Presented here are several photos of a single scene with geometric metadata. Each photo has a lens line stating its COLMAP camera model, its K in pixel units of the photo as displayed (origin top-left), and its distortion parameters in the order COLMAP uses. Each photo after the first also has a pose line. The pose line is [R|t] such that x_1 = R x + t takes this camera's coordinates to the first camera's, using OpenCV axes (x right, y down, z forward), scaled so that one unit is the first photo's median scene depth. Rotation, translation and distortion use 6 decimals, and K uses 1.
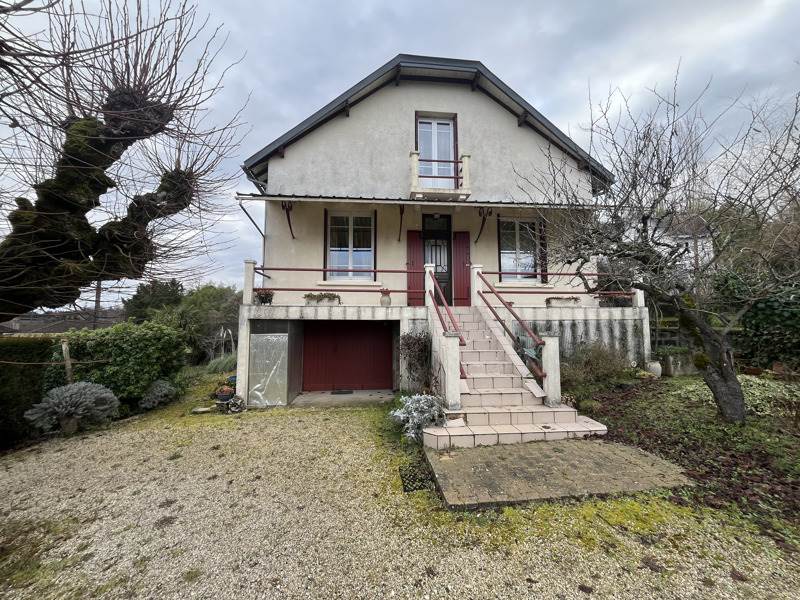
lens RADIAL K [[321.1, 0, 400.7], [0, 321.1, 297.9], [0, 0, 1]] dist [0.001565, 0.000172]
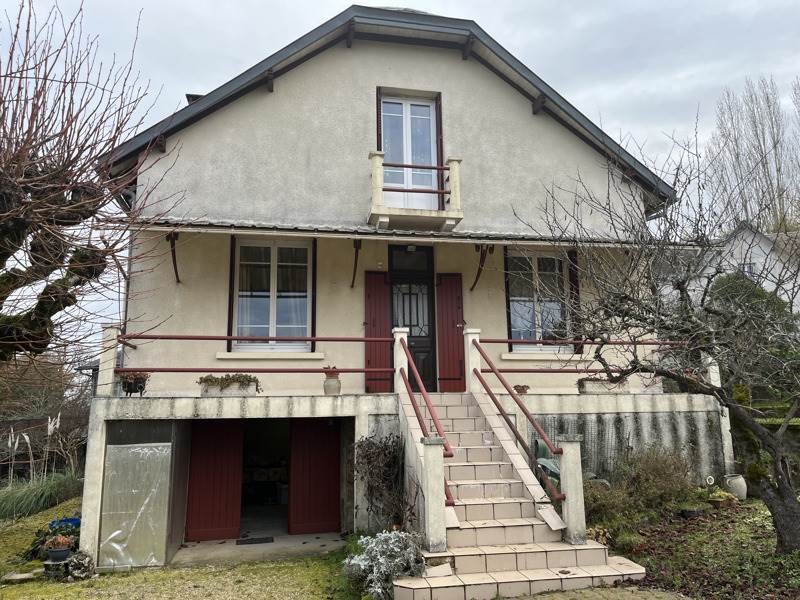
lens RADIAL K [[607.8, 0, 405.5], [0, 607.8, 299.6], [0, 0, 1]] dist [0.045507, -0.046567]
pose [[0.995005, 0.004274, 0.099729, -0.022956], [0.005848, 0.994870, -0.100988, -0.038890], [-0.099649, 0.101067, 0.989877, -0.222849]]
